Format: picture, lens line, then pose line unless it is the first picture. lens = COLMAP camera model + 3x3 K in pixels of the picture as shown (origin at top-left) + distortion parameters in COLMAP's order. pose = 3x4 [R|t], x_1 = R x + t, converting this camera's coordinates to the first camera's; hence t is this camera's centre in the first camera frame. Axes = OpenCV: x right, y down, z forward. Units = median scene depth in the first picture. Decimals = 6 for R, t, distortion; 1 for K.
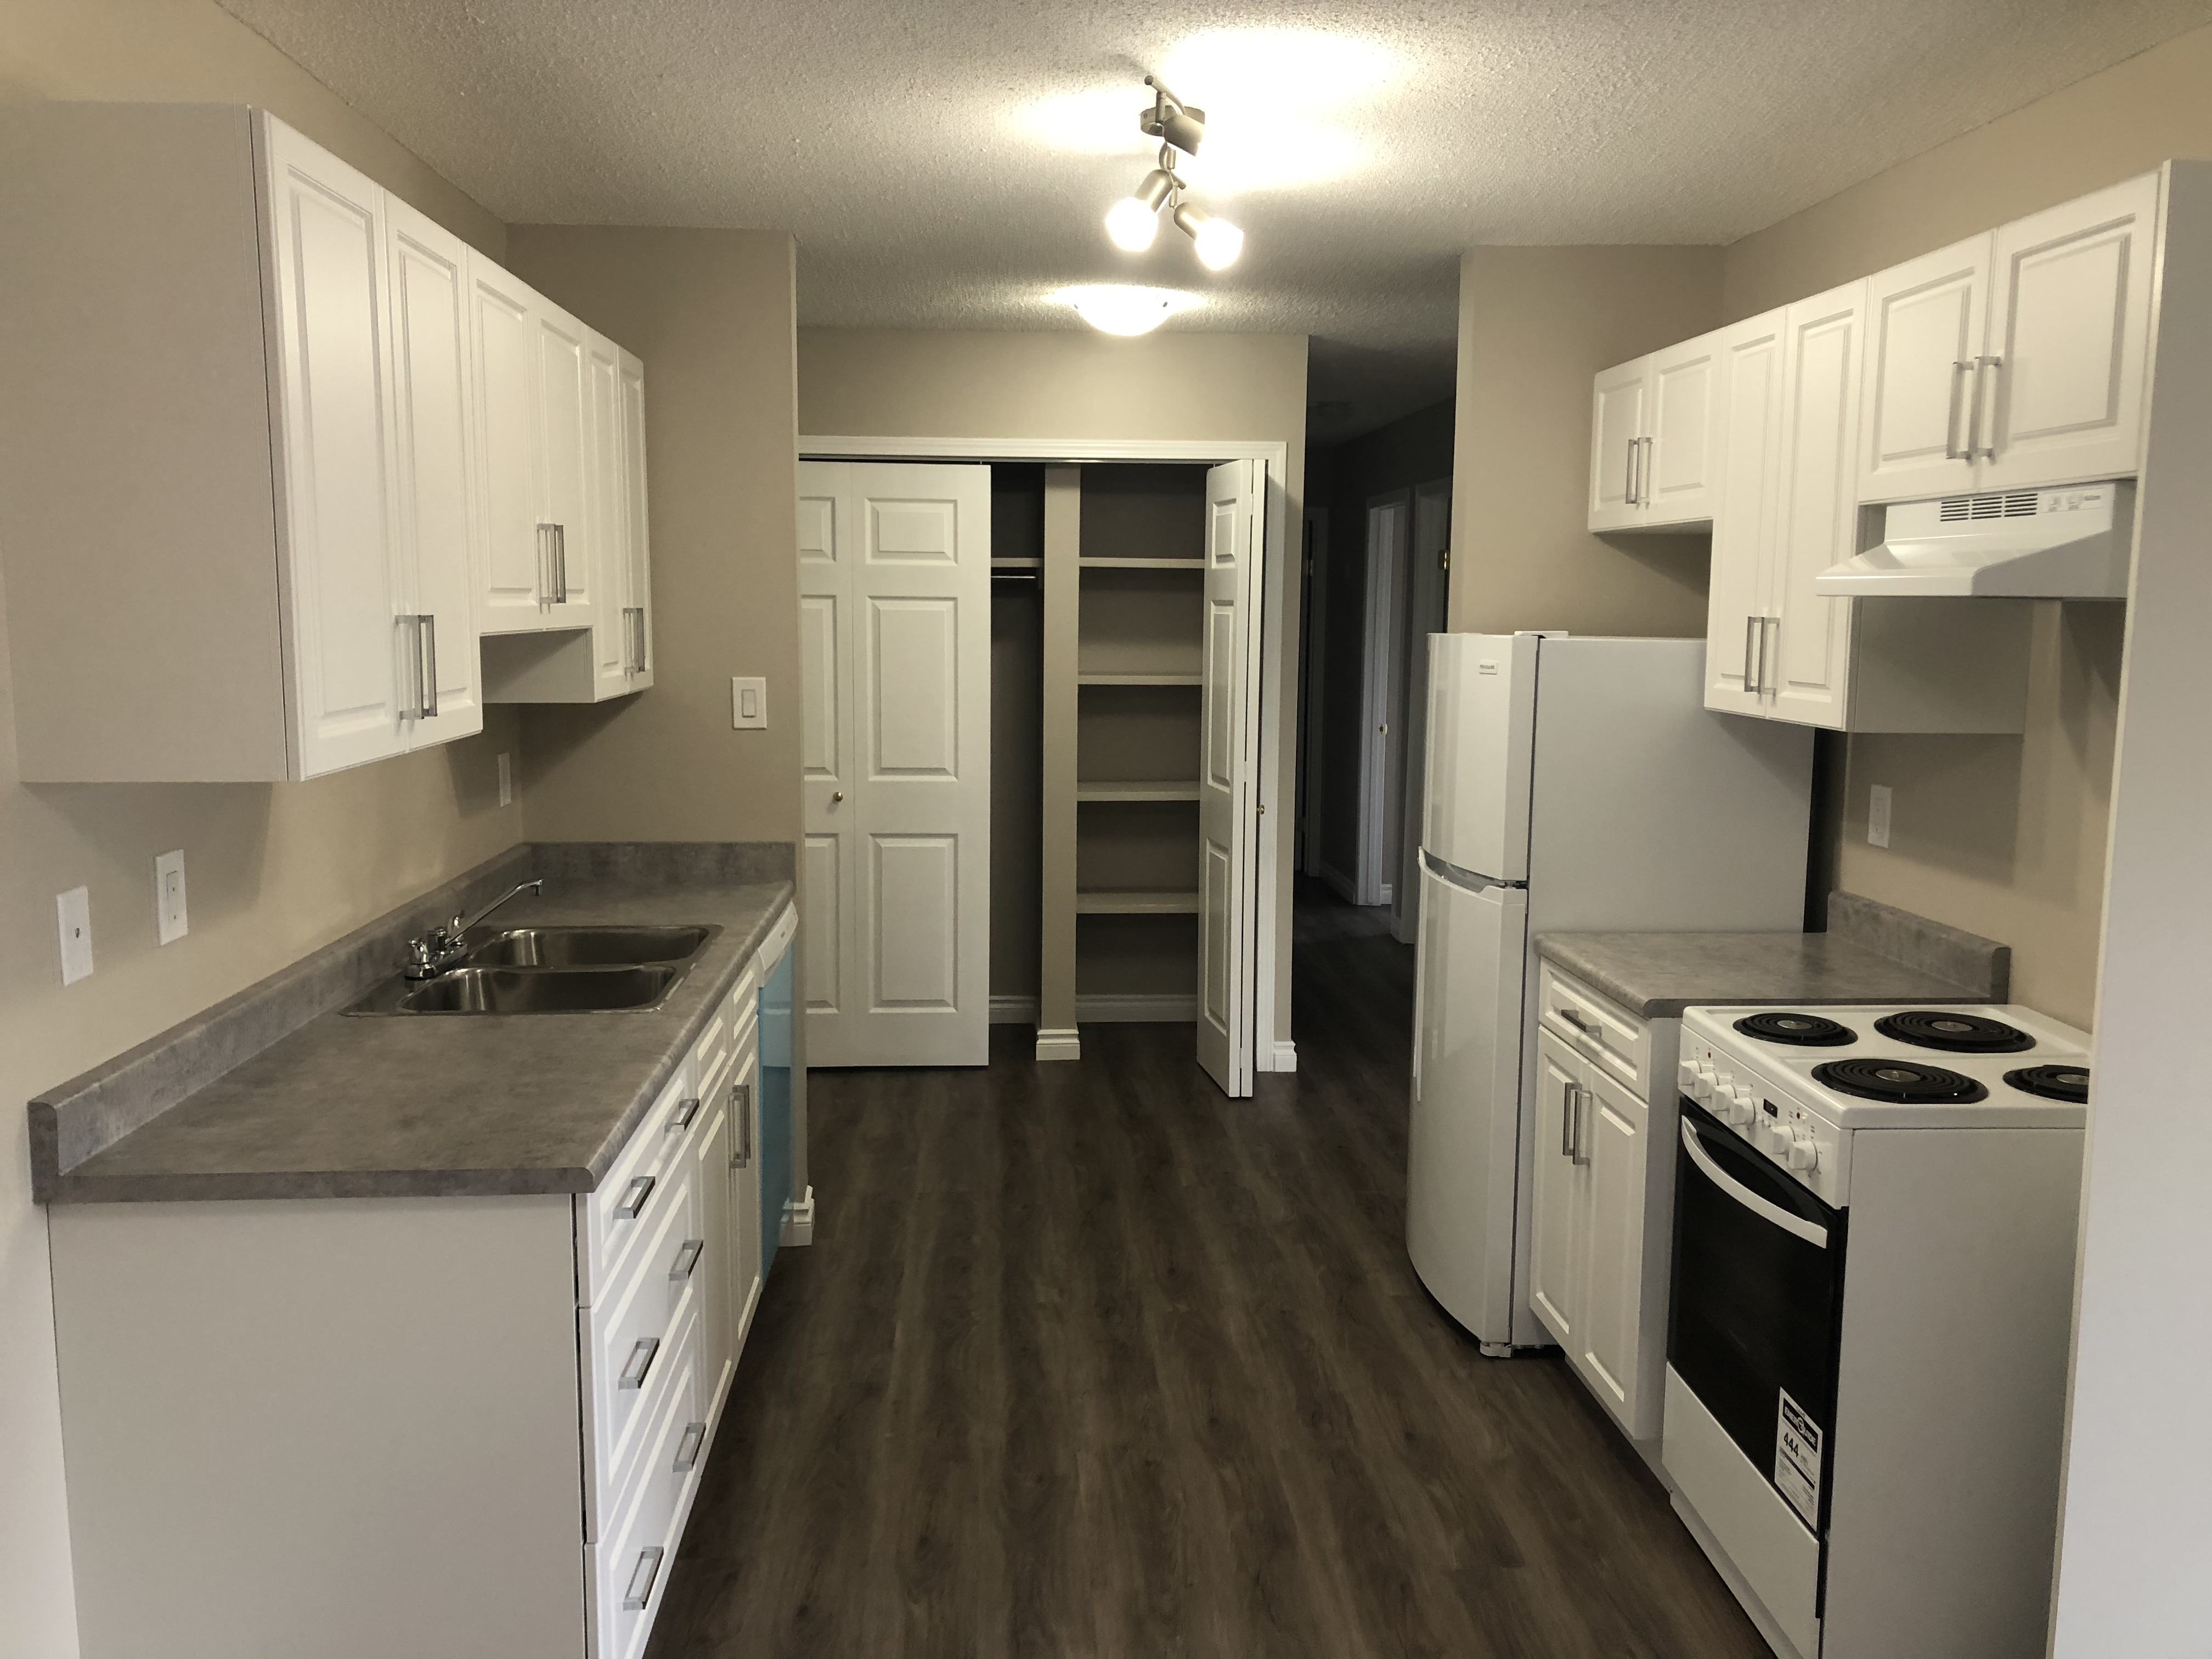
lens RADIAL K [[1775.4, 0, 1106.0], [0, 1775.4, 829.5], [0, 0, 1]] dist [0.026444, -0.004687]
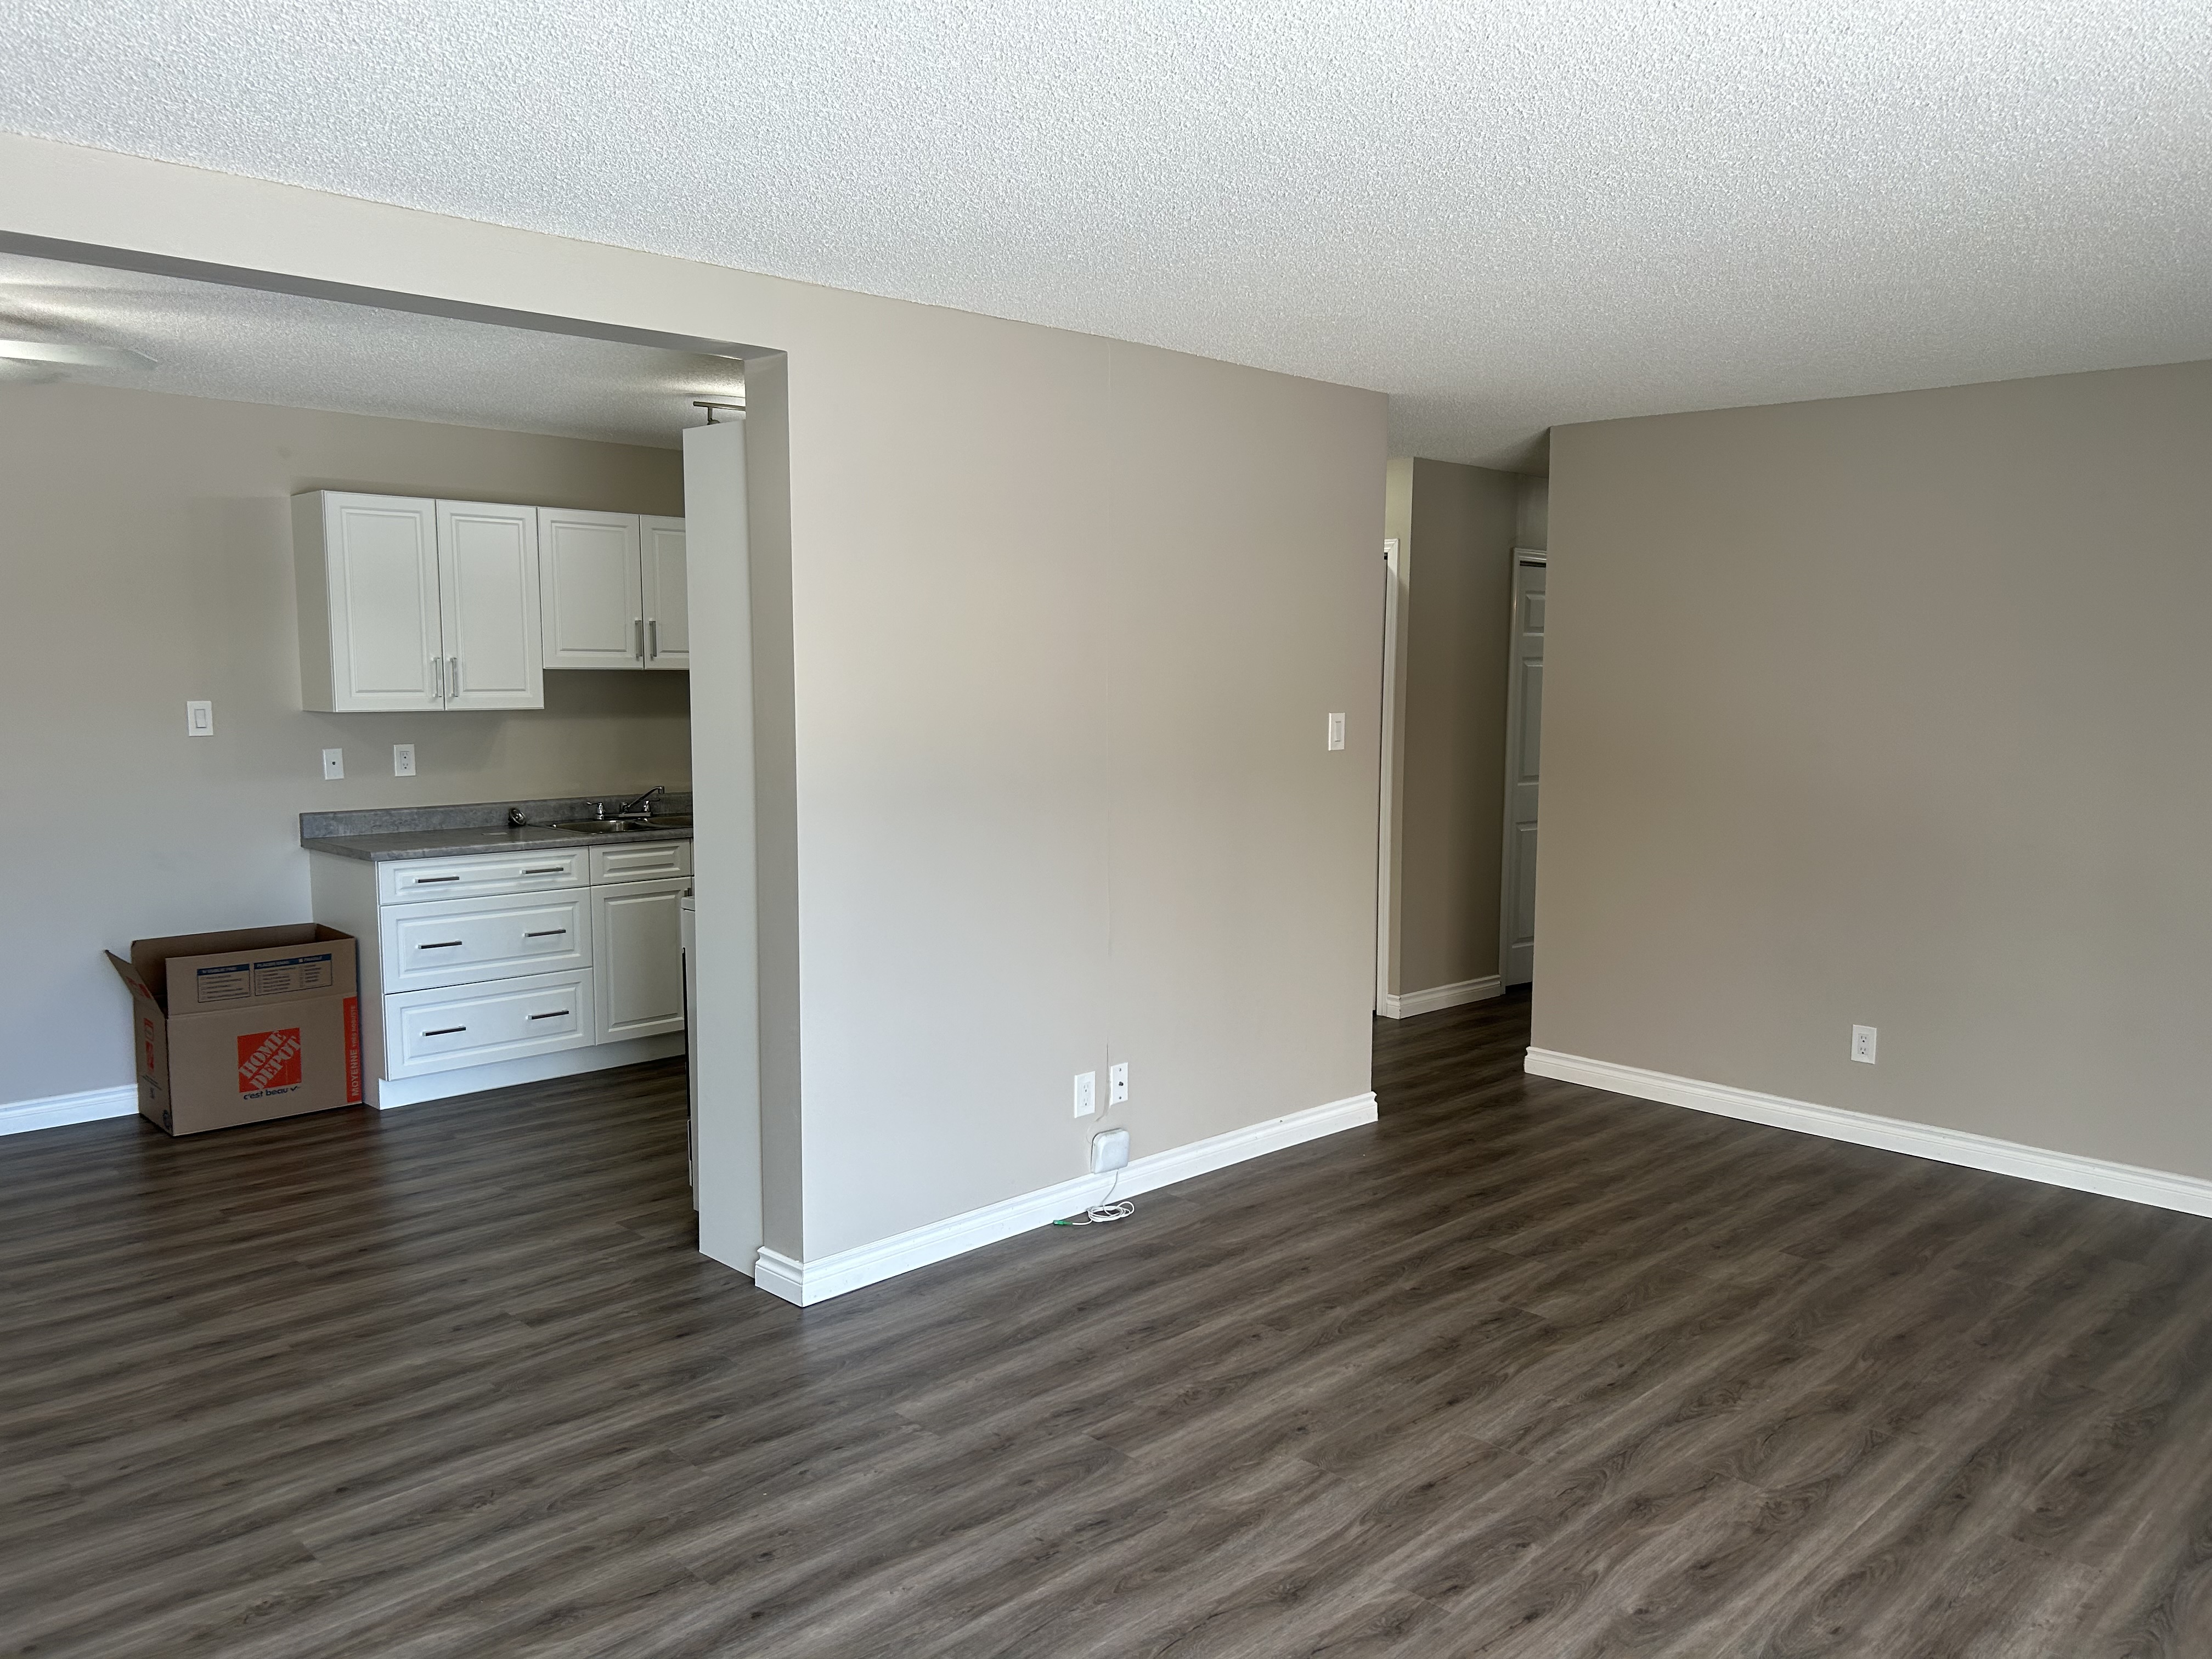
lens RADIAL K [[1684.7, 0, 1144.3], [0, 1684.7, 834.8], [0, 0, 1]] dist [0.051459, -0.055469]
pose [[0.663717, 0.072855, -0.744427, 0.918795], [-0.096717, 0.995249, 0.011171, 0.004943], [0.741705, 0.064584, 0.667610, 0.040974]]
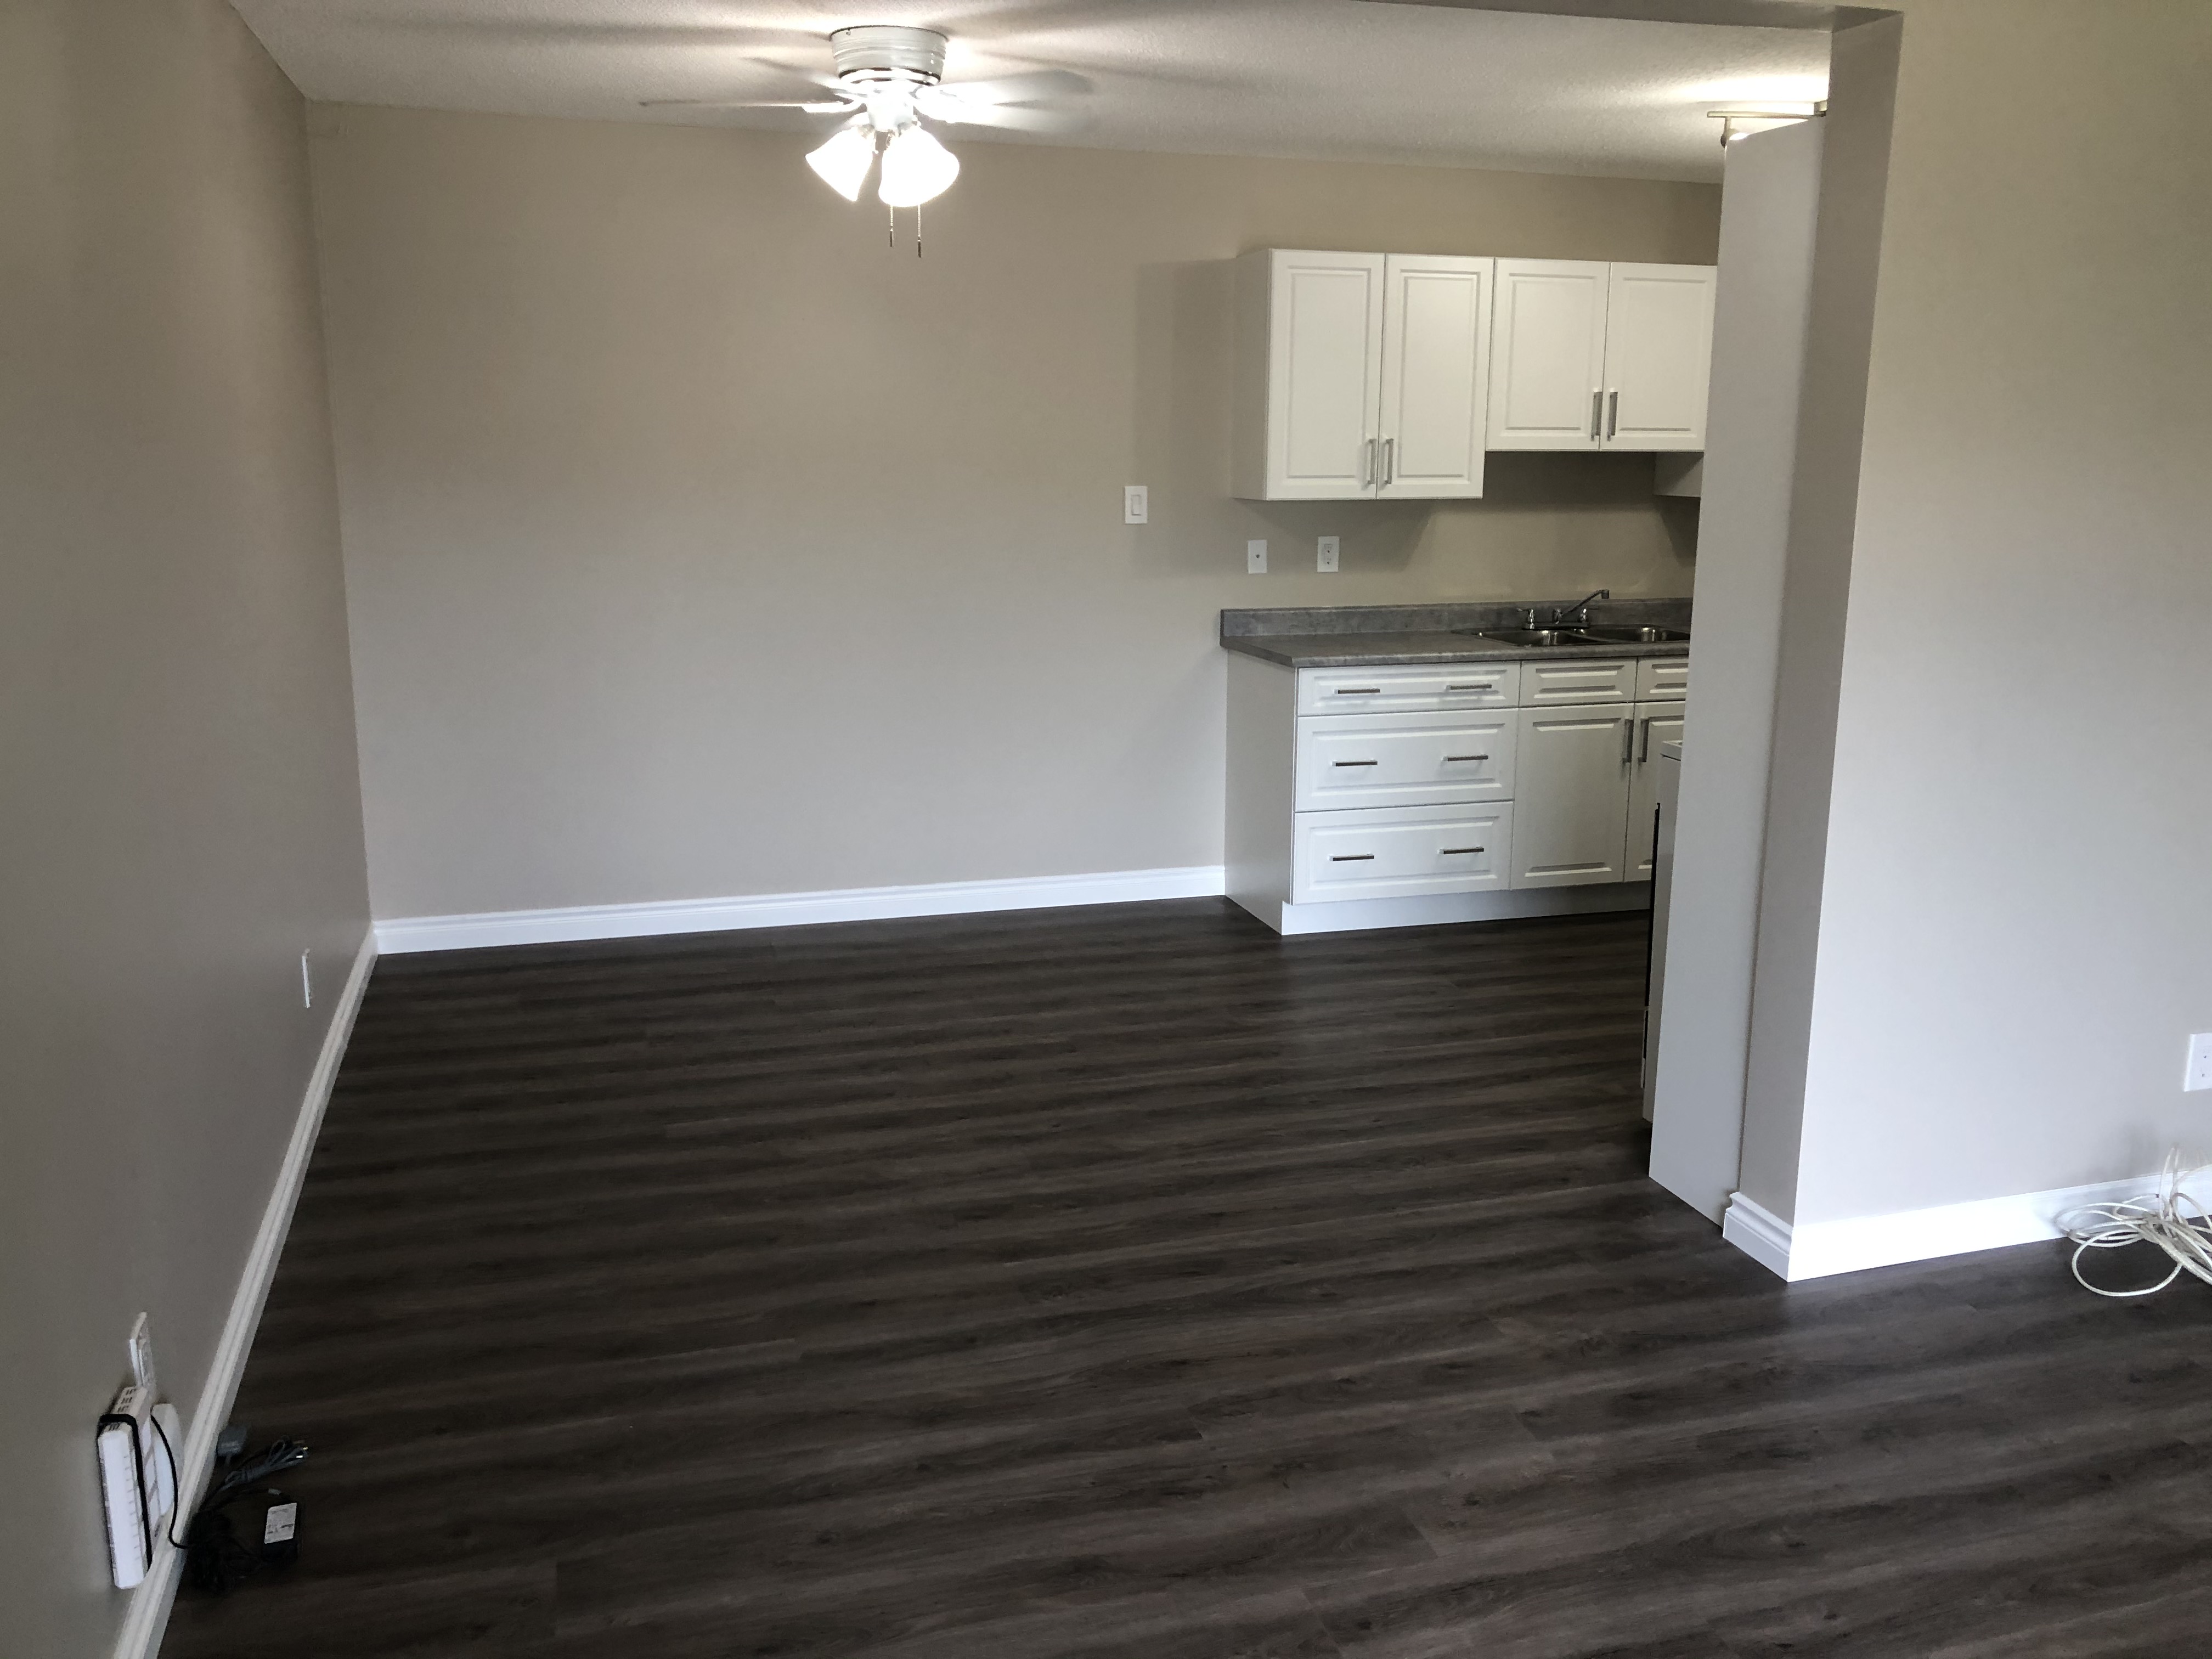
lens RADIAL K [[1805.5, 0, 1104.0], [0, 1805.5, 797.1], [0, 0, 1]] dist [0.095132, -0.233089]
pose [[0.220551, 0.183884, -0.957885, 0.788373], [-0.129057, 0.978935, 0.158209, 0.003784], [0.966800, 0.088729, 0.239636, 0.049589]]
